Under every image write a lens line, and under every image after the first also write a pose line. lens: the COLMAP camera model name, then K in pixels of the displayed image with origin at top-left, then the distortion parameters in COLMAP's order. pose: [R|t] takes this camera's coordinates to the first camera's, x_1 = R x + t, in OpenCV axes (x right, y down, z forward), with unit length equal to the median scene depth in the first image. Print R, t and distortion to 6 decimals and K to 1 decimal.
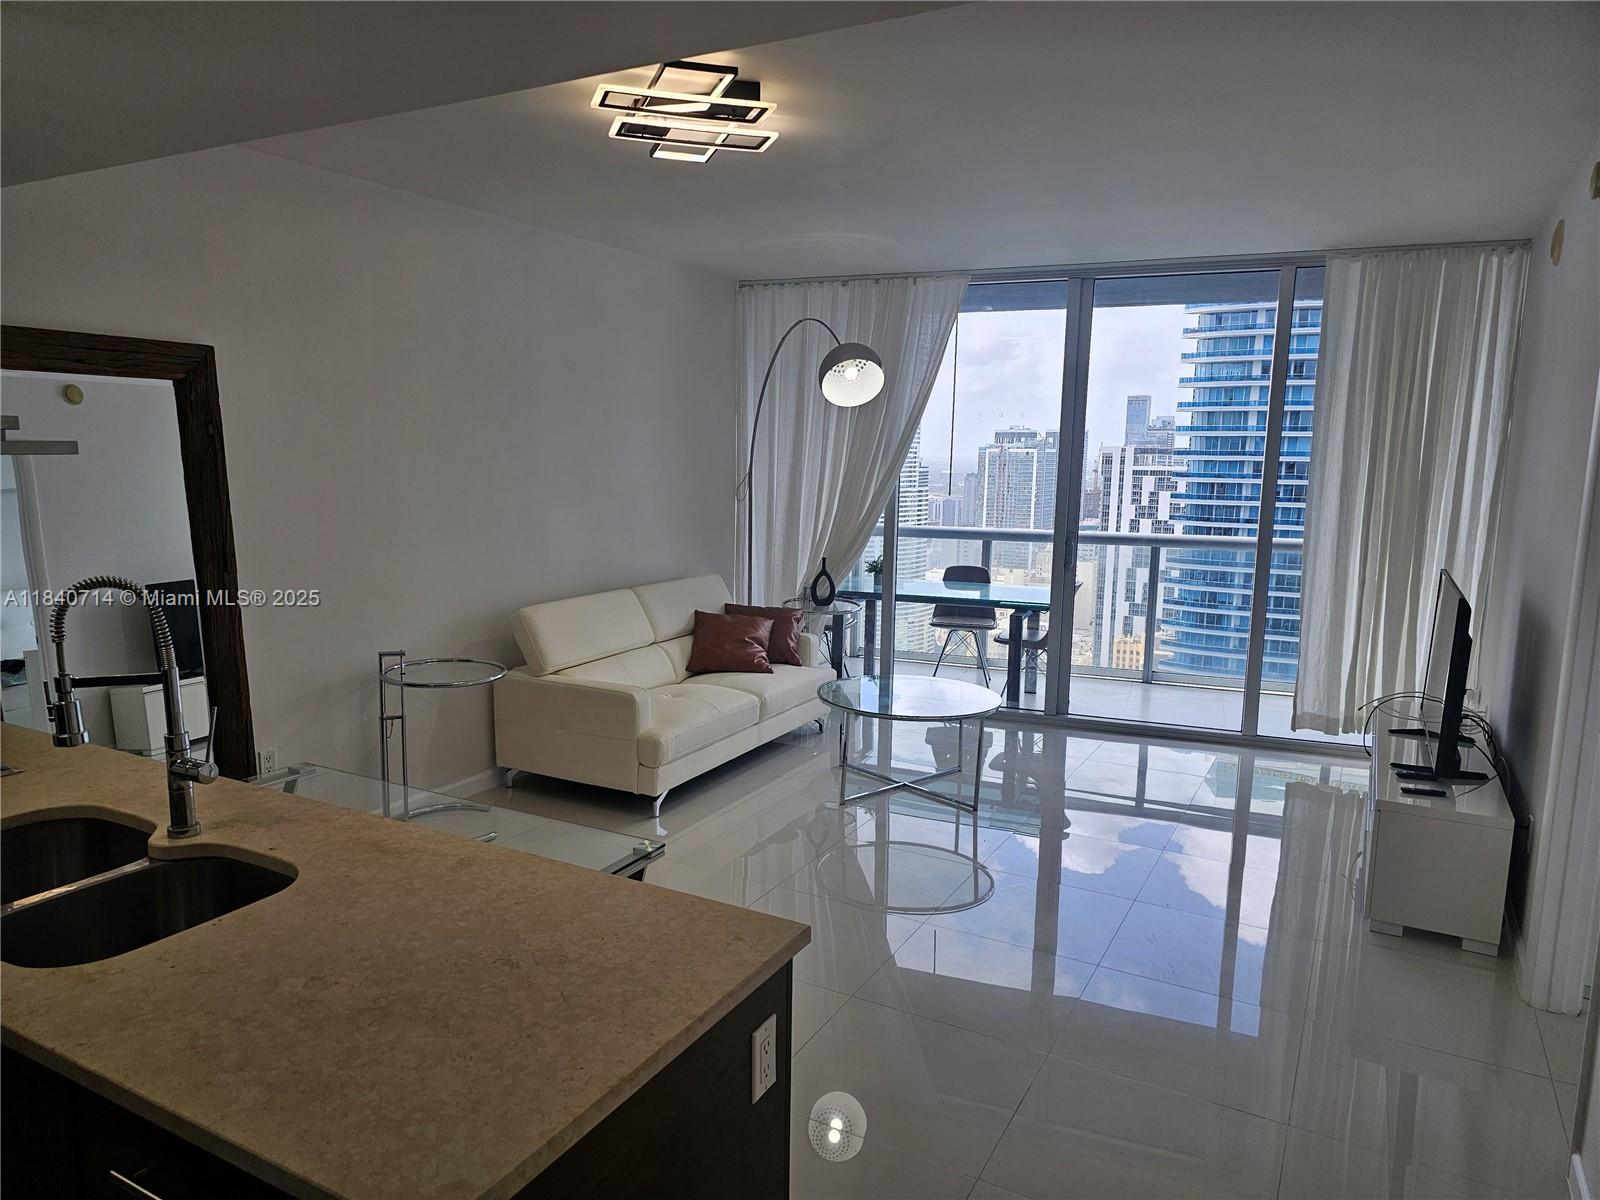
lens RADIAL K [[1089.4, 0, 769.6], [0, 1089.4, 639.5], [0, 0, 1]] dist [0.050532, -0.026397]
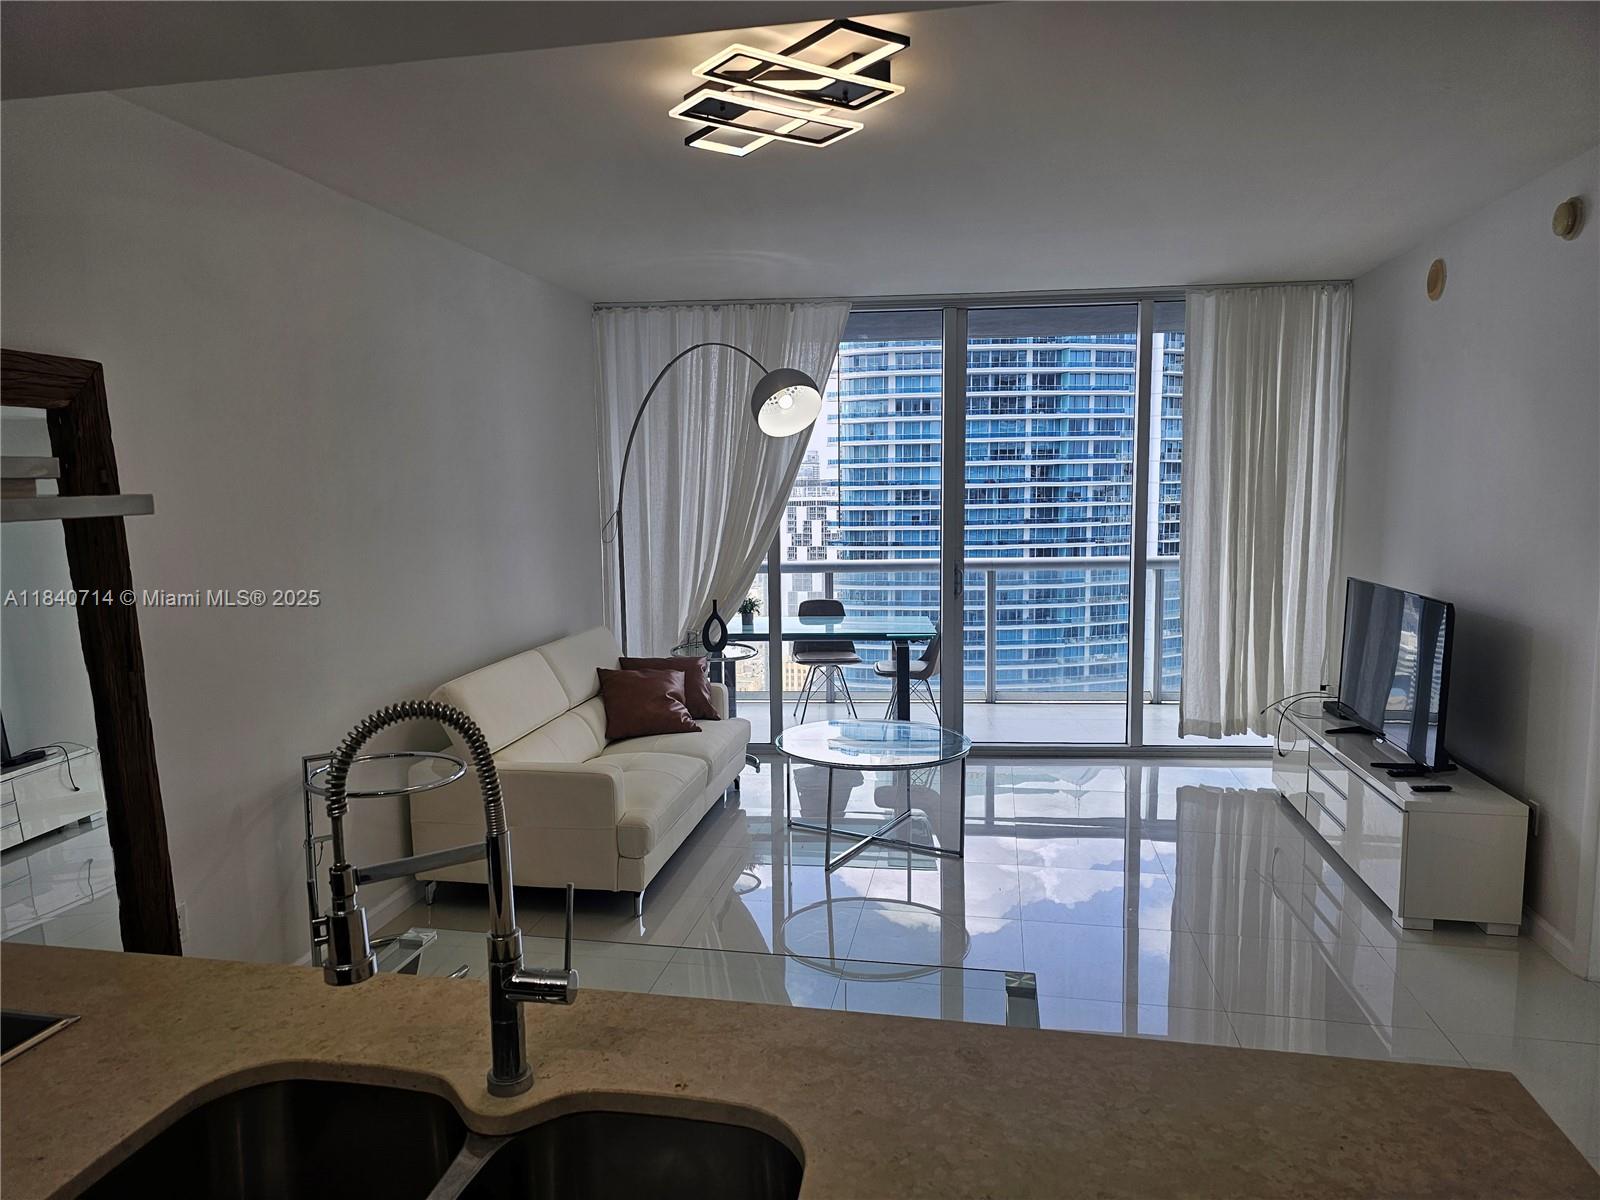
lens RADIAL K [[1089.4, 0, 781.8], [0, 1089.4, 629.5], [0, 0, 1]] dist [0.050532, -0.026397]
pose [[0.950460, -0.068932, 0.303107, -0.179568], [0.081393, 0.996270, -0.028658, -0.019189], [-0.300000, 0.051909, 0.952526, 0.103458]]
